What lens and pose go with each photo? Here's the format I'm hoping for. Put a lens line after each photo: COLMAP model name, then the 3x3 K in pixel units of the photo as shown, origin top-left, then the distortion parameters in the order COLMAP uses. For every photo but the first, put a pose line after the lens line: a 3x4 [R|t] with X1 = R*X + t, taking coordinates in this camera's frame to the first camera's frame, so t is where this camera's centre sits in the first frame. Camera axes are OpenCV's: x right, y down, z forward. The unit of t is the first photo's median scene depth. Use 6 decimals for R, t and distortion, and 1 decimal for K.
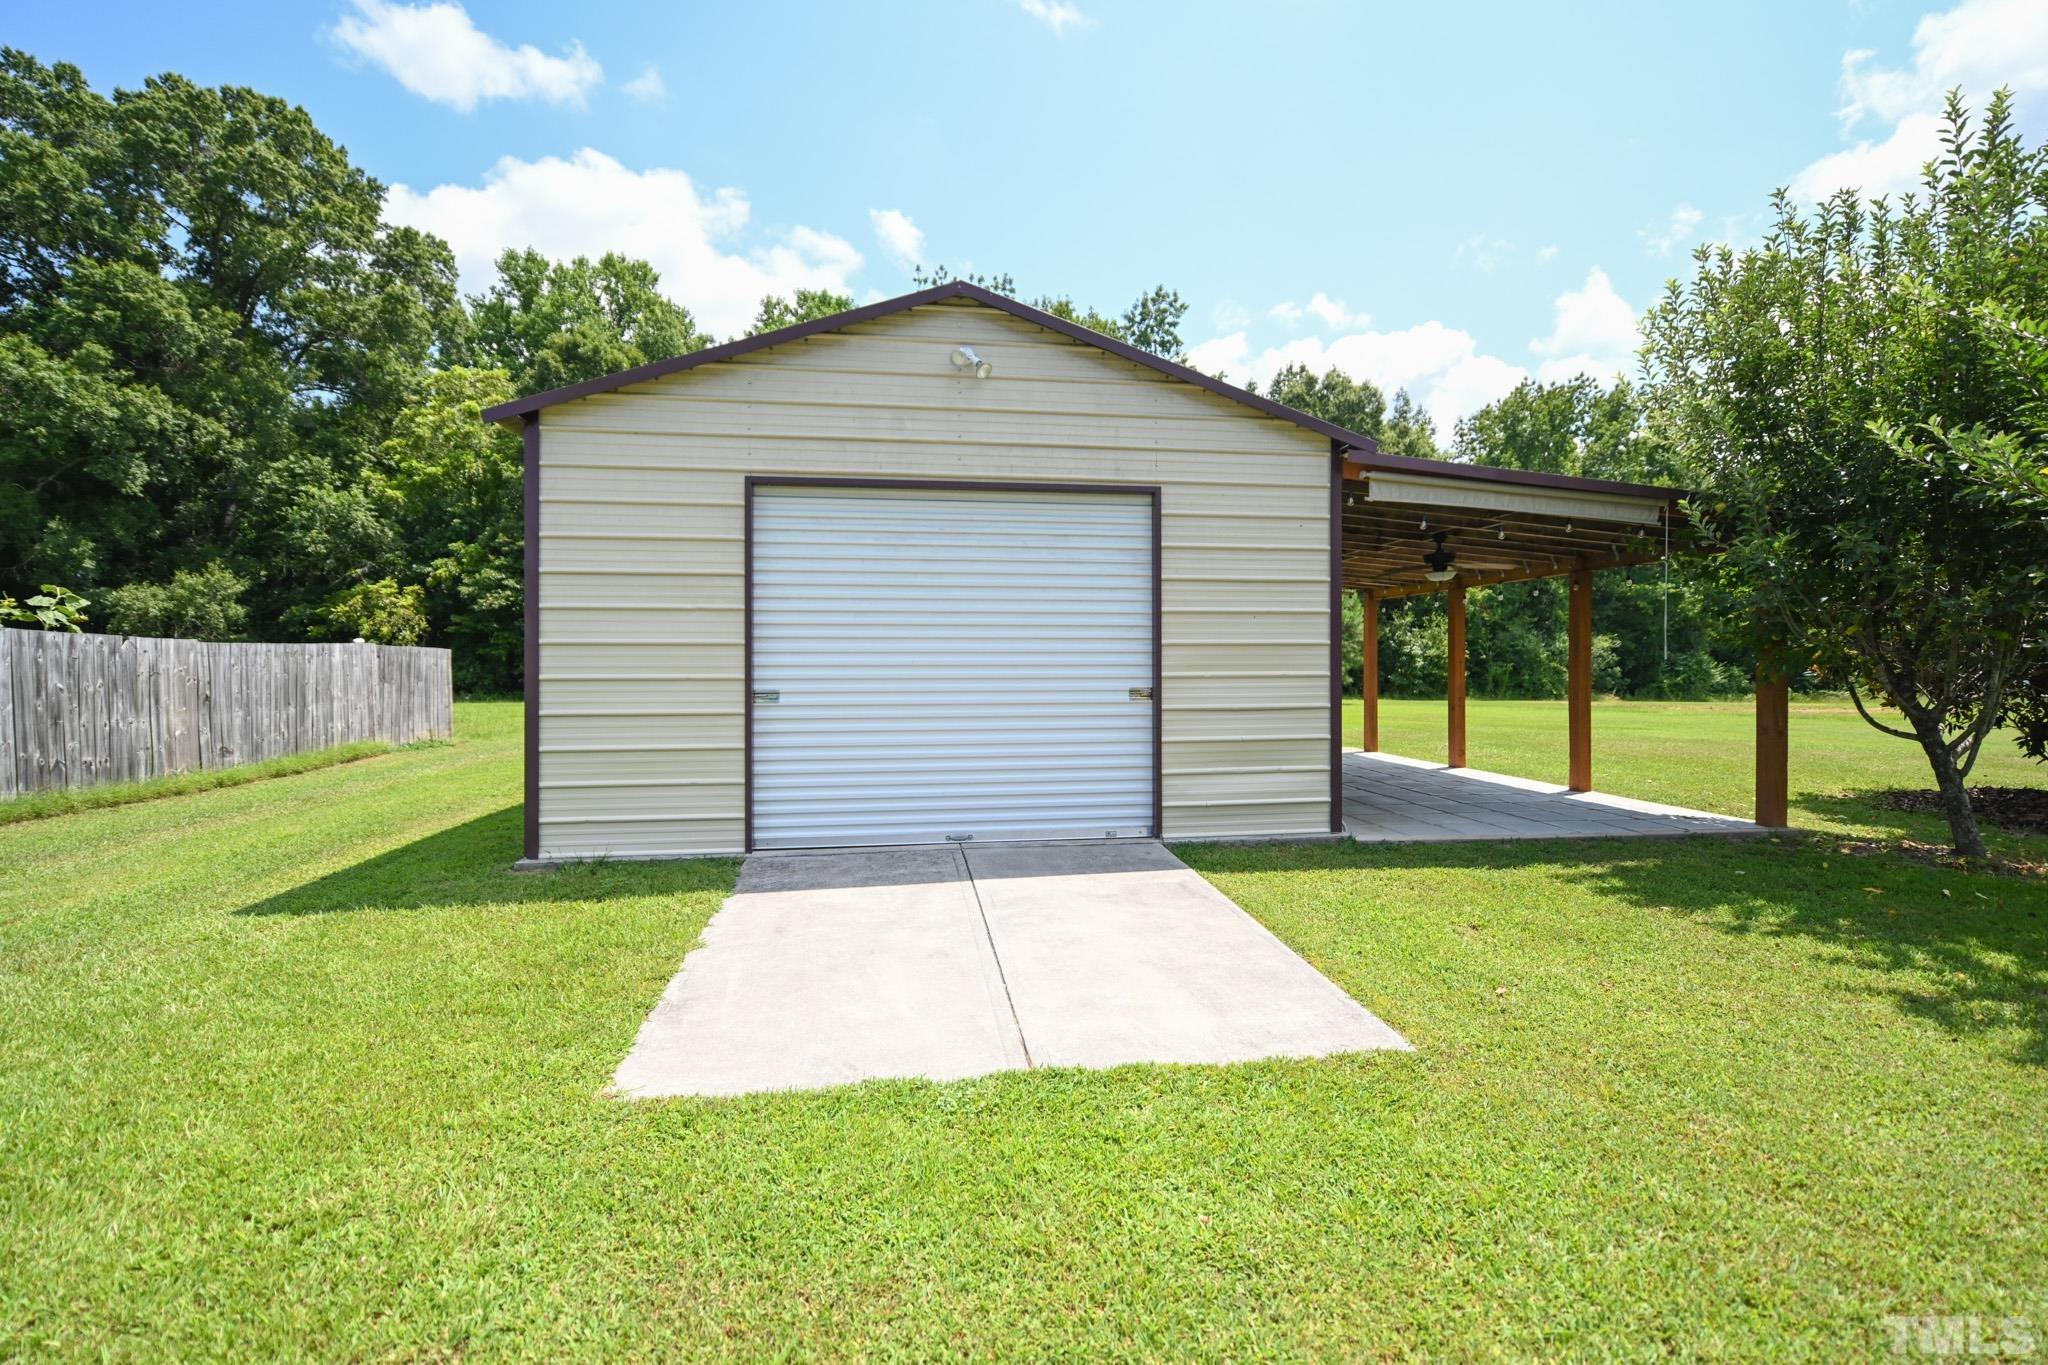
lens RADIAL K [[867.6, 0, 1023.4], [0, 867.6, 664.9], [0, 0, 1]] dist [-0.013712, -0.000551]
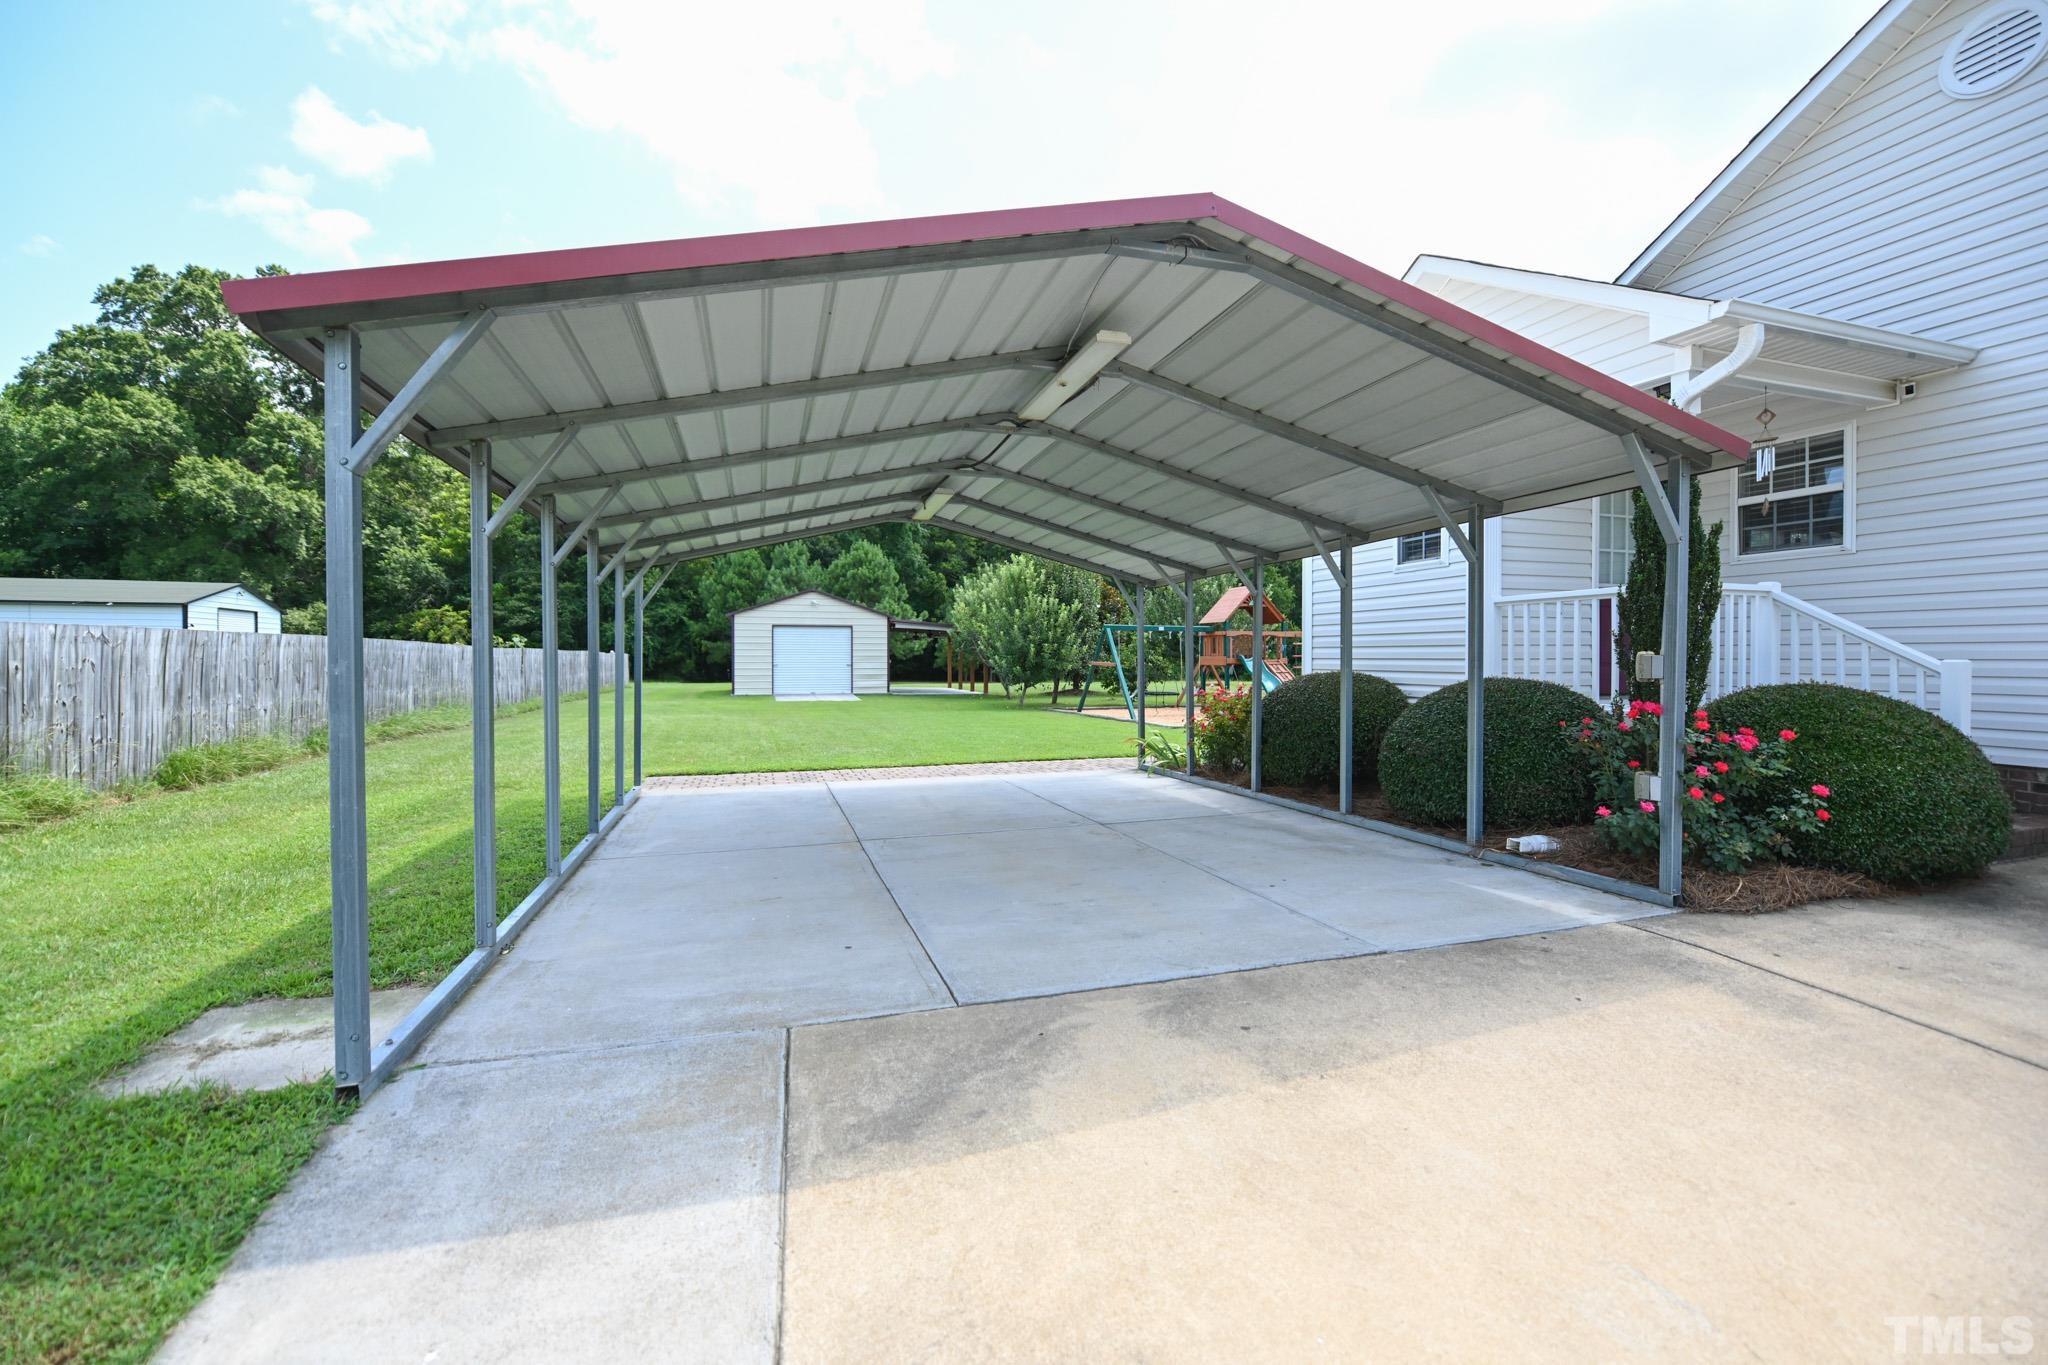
lens RADIAL K [[818.7, 0, 1015.7], [0, 818.7, 673.5], [0, 0, 1]] dist [-0.001779, -0.000064]
pose [[0.985164, 0.003108, 0.171586, 0.079386], [-0.005263, 0.999913, 0.012107, 0.004853], [-0.171534, -0.012831, 0.985095, -1.134134]]
